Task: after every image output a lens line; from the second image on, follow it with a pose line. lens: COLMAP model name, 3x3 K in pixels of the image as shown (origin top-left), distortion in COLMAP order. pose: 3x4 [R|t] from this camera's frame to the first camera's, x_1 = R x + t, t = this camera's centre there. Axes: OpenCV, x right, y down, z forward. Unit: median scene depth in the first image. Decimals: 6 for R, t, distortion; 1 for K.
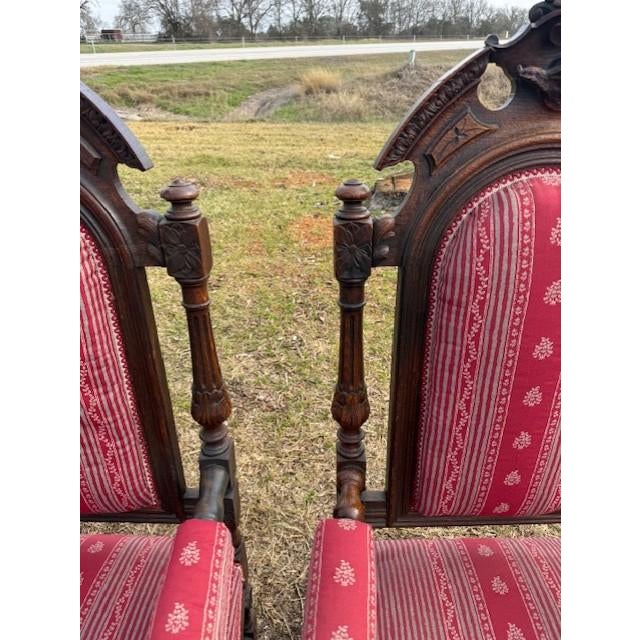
lens RADIAL K [[451.6, 0, 317.1], [0, 451.6, 317.8], [0, 0, 1]] dist [0.020189, -0.031000]
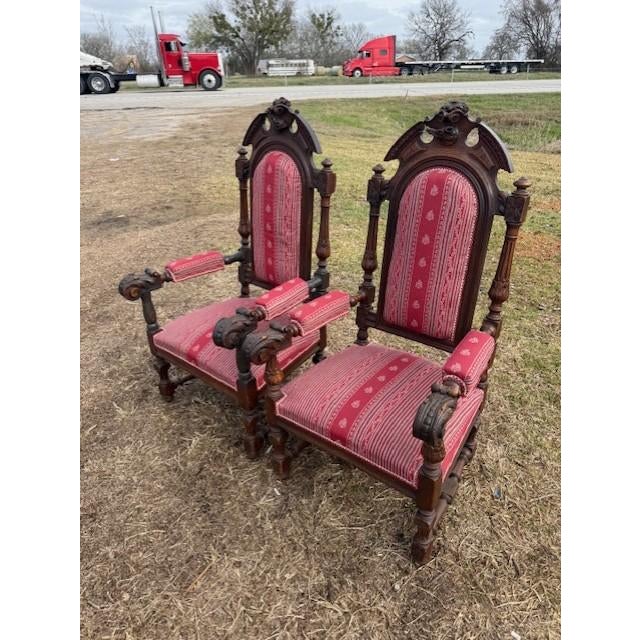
lens RADIAL K [[451.6, 0, 322.5], [0, 451.6, 315.2], [0, 0, 1]] dist [0.020189, -0.031000]
pose [[0.790959, 0.285205, -0.541333, 0.399044], [-0.312691, 0.948879, 0.043041, 0.140739], [0.525935, 0.135227, 0.839706, -0.345931]]
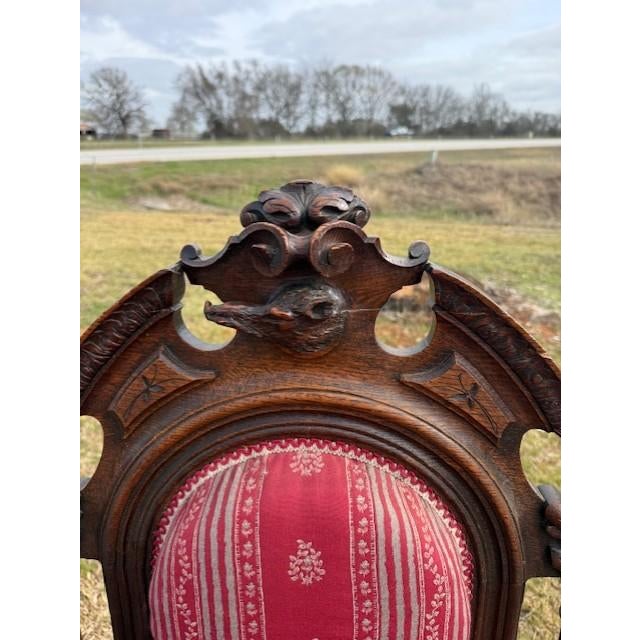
lens RADIAL K [[466.0, 0, 316.2], [0, 466.0, 315.3], [0, 0, 1]] dist [-0.018480, -0.016168]
pose [[0.997729, 0.028968, -0.060808, 0.140703], [-0.039678, 0.982296, -0.183085, -0.095313], [0.054427, 0.185082, 0.981215, 0.088104]]
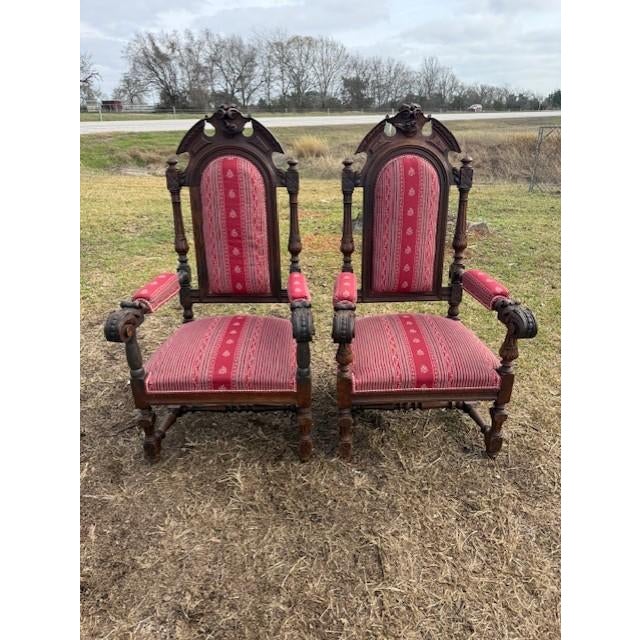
lens RADIAL K [[451.6, 0, 317.2], [0, 451.6, 309.9], [0, 0, 1]] dist [0.020189, -0.031000]
pose [[0.999614, -0.002641, 0.027641, -0.056544], [0.006419, 0.990478, -0.137521, 0.302733], [-0.027015, 0.137645, 0.990113, -0.508368]]
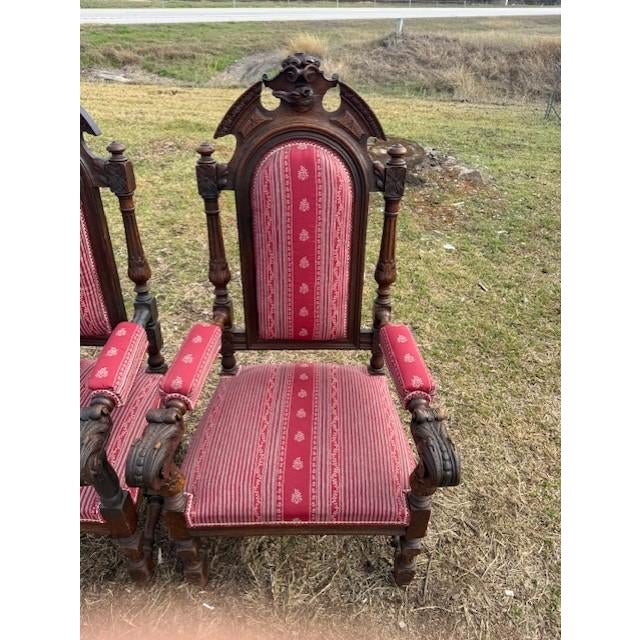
lens RADIAL K [[451.6, 0, 317.2], [0, 451.6, 312.6], [0, 0, 1]] dist [0.020189, -0.031000]
pose [[0.999529, 0.019940, 0.023309, 0.138071], [-0.021166, 0.998337, 0.053622, 0.080012], [-0.022201, -0.054091, 0.998289, -0.259529]]
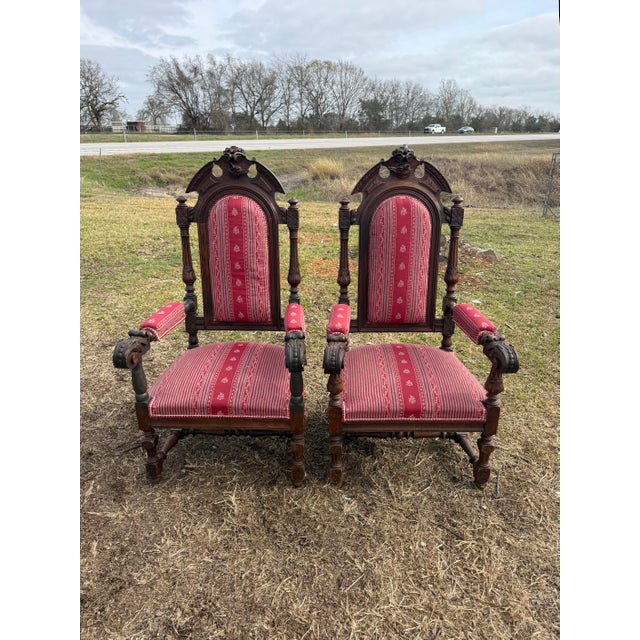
lens RADIAL K [[451.6, 0, 315.3], [0, 451.6, 311.0], [0, 0, 1]] dist [0.020189, -0.031000]
pose [[0.999841, 0.015402, -0.008961, -0.023794], [-0.016730, 0.984504, -0.174561, 0.286381], [0.006133, 0.174683, 0.984606, -0.553639]]
